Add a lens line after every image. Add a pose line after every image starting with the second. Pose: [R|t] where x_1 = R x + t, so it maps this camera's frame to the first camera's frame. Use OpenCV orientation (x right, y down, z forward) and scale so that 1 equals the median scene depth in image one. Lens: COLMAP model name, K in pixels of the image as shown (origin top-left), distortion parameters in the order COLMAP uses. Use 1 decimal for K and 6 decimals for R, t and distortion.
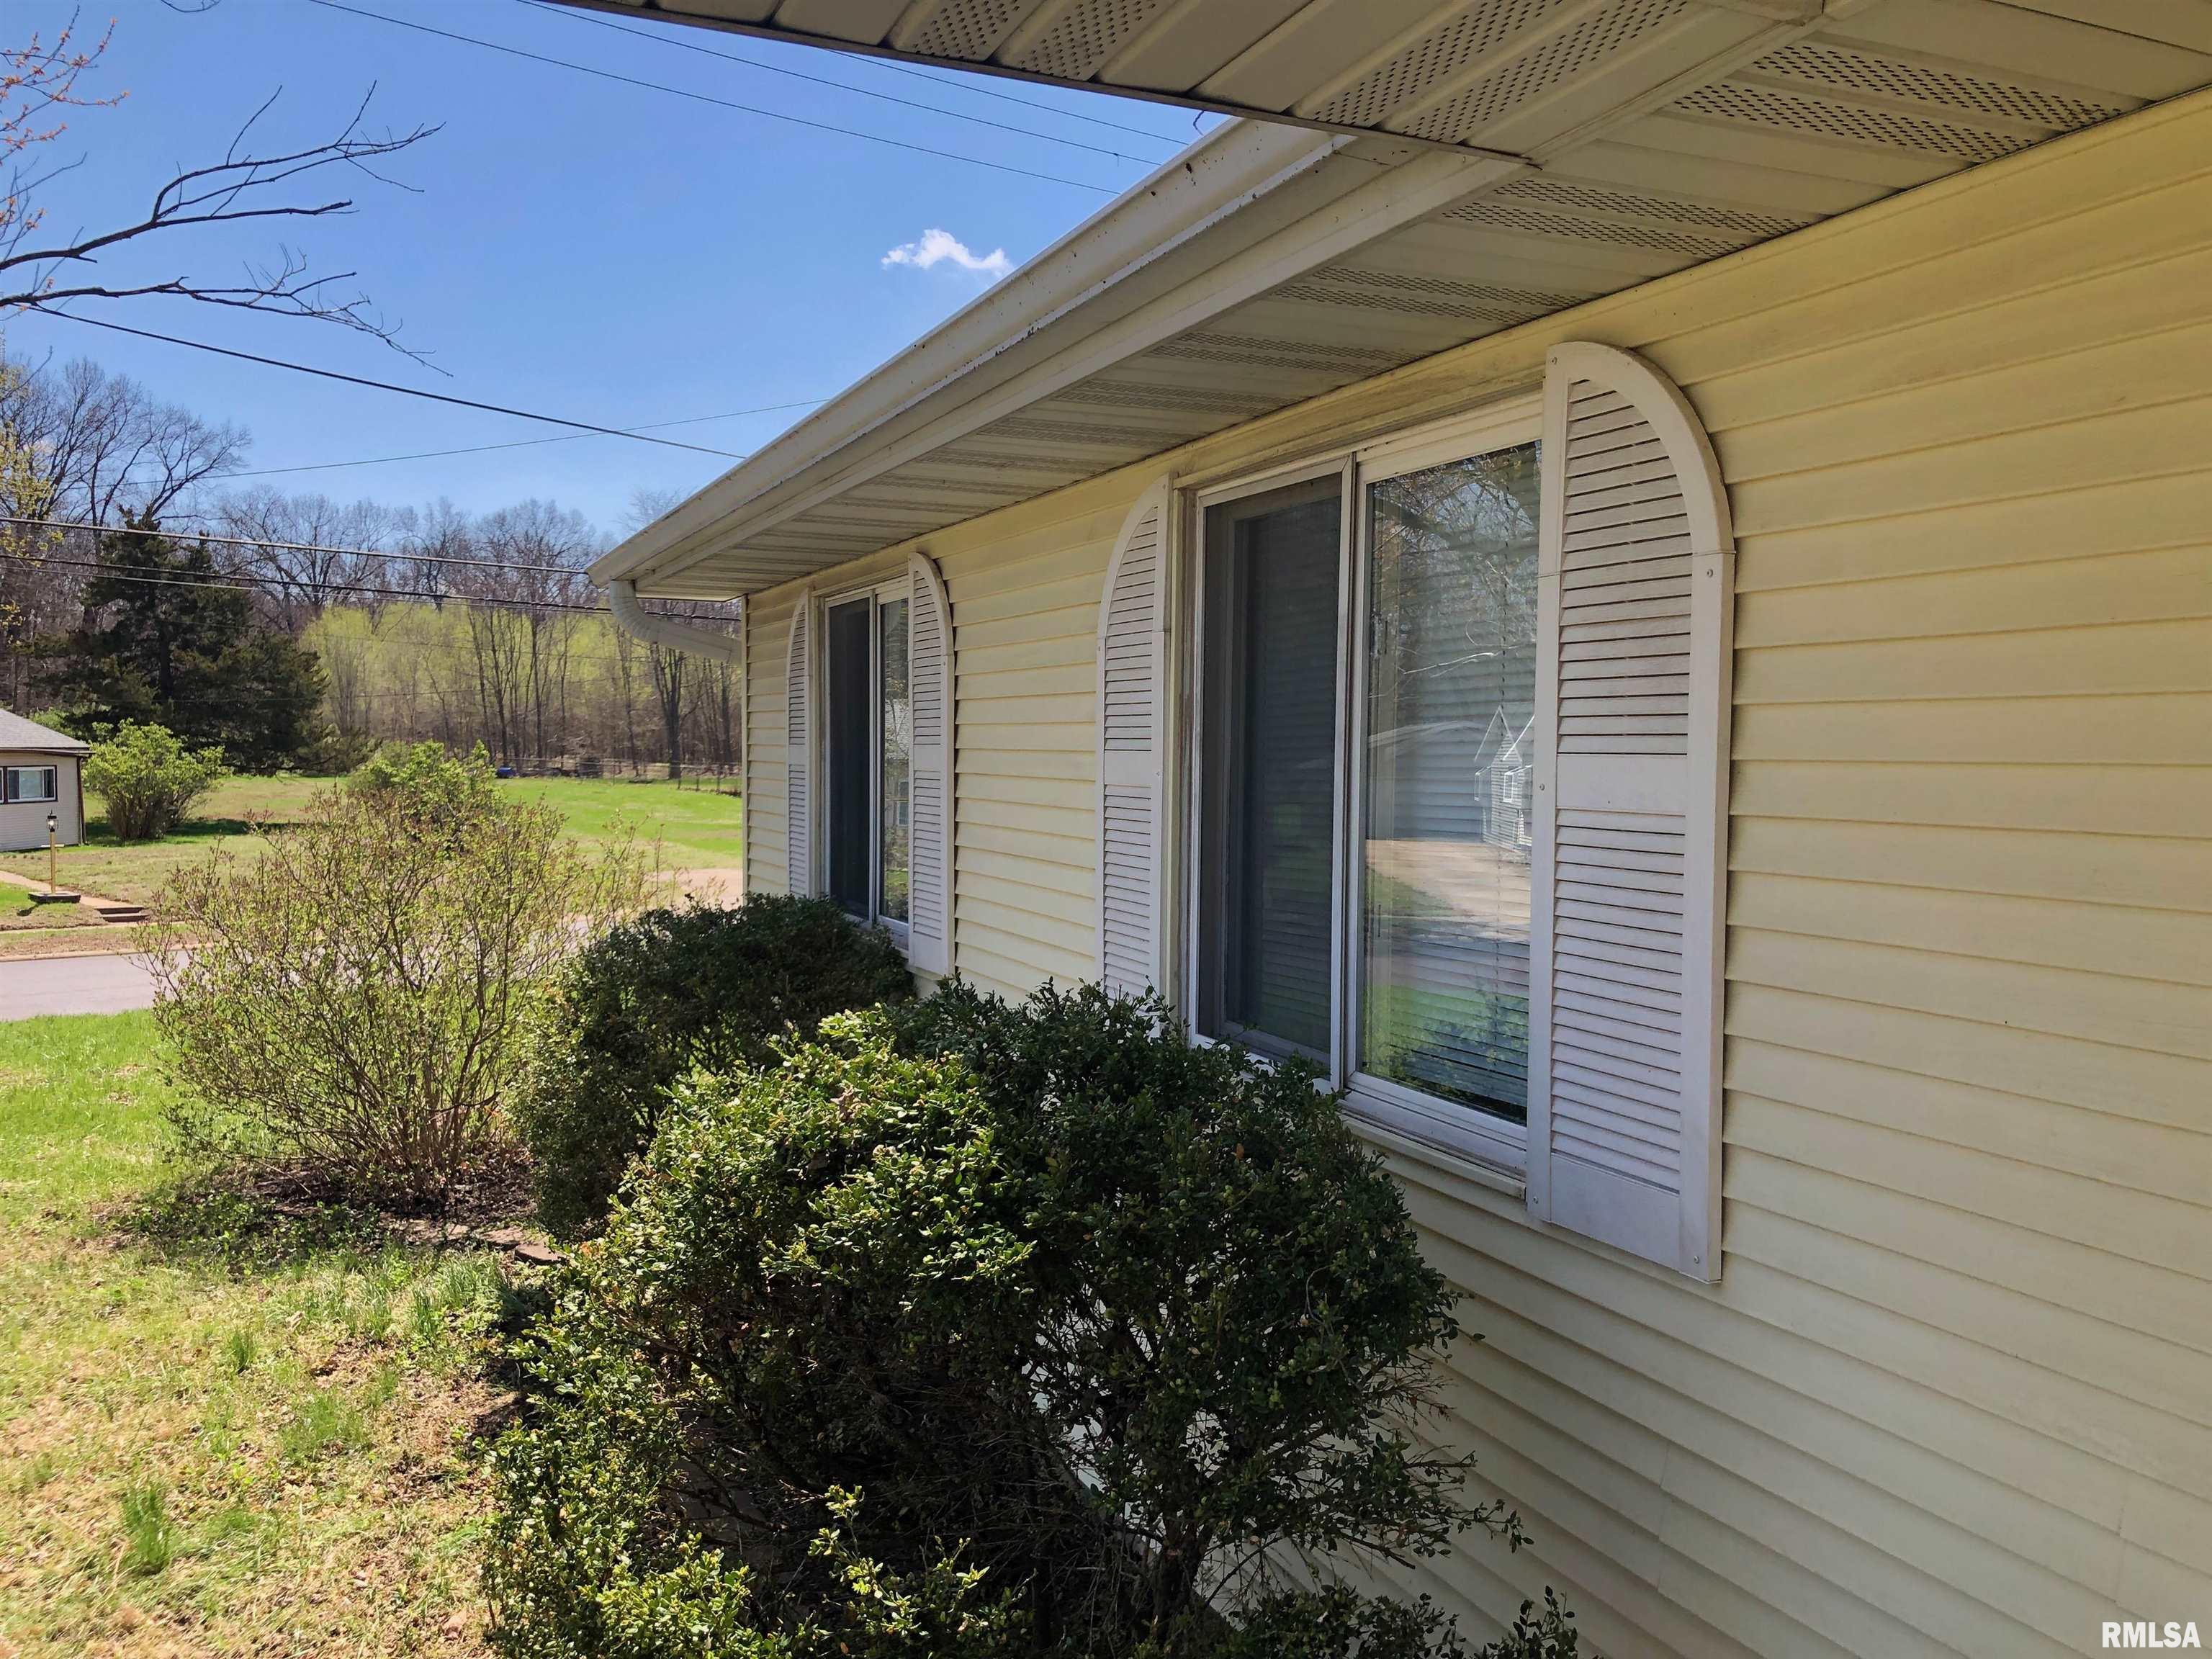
lens RADIAL K [[1804.9, 0, 1107.4], [0, 1804.9, 837.5], [0, 0, 1]] dist [0.046406, -0.070557]
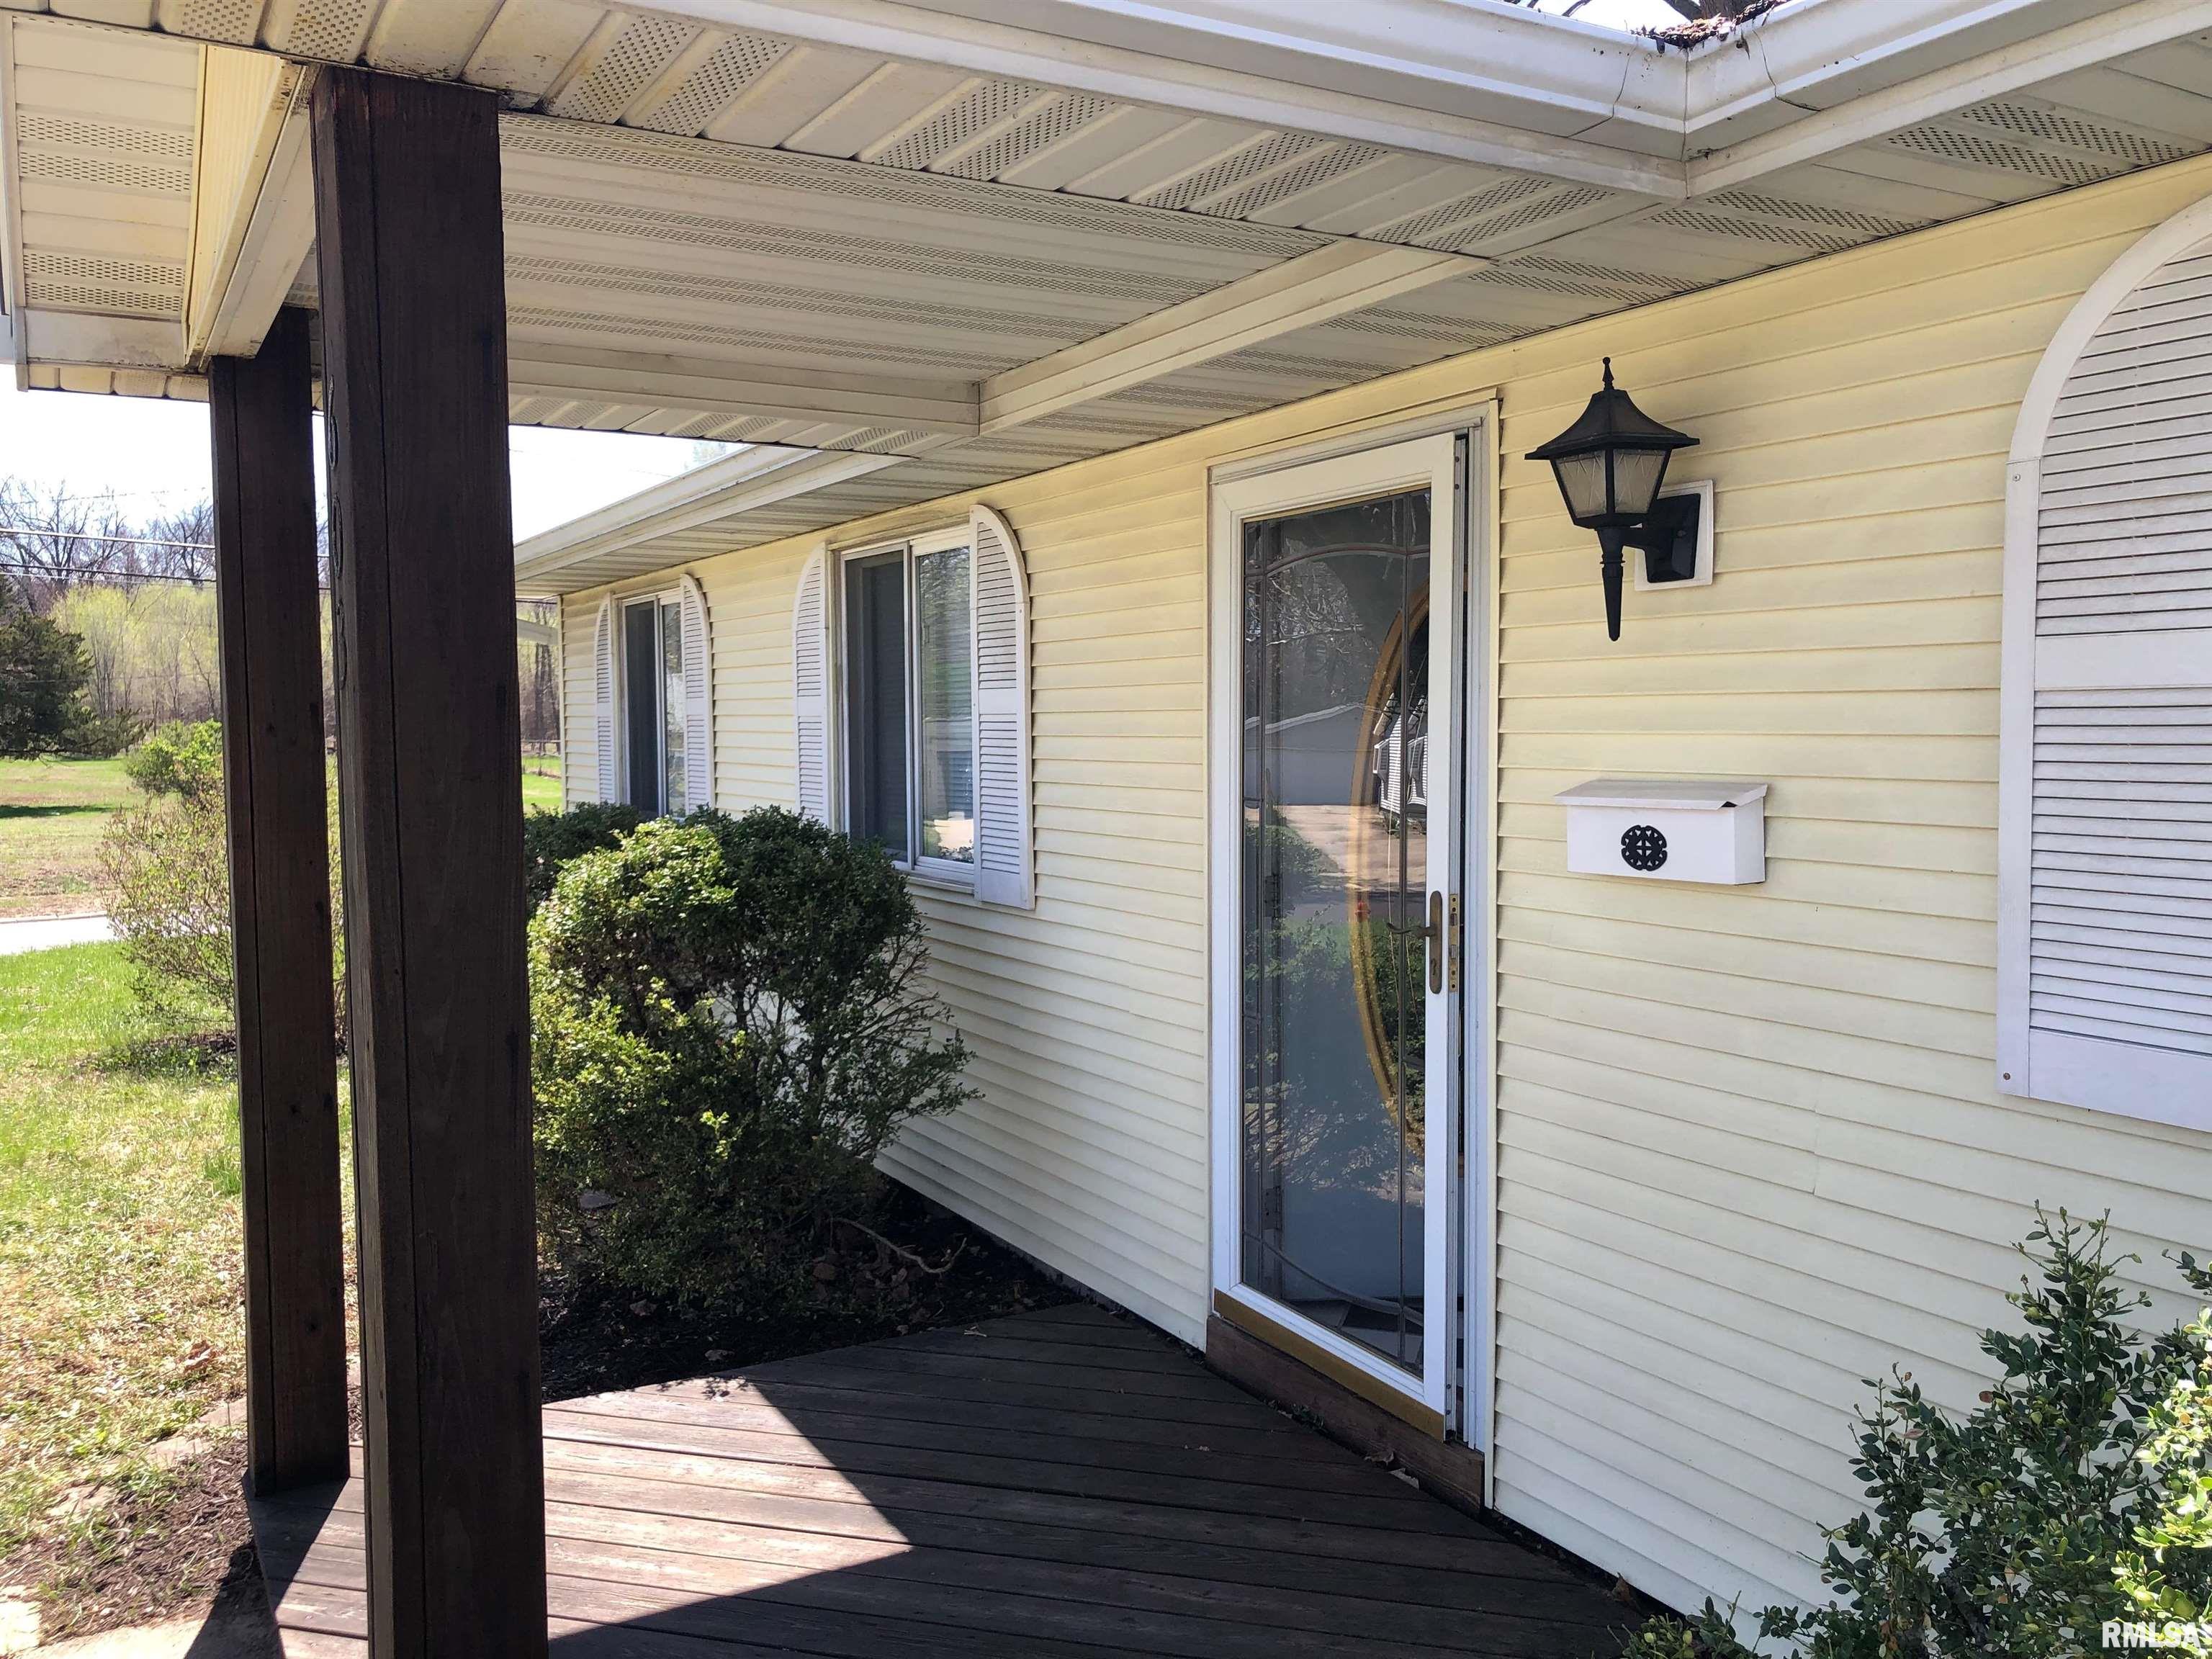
lens RADIAL K [[1804.9, 0, 1115.8], [0, 1804.9, 832.3], [0, 0, 1]] dist [0.046406, -0.070557]
pose [[0.992636, -0.021302, 0.119249, 0.099396], [0.019875, 0.999716, 0.013150, 0.070216], [-0.119496, -0.010683, 0.992777, -0.822502]]
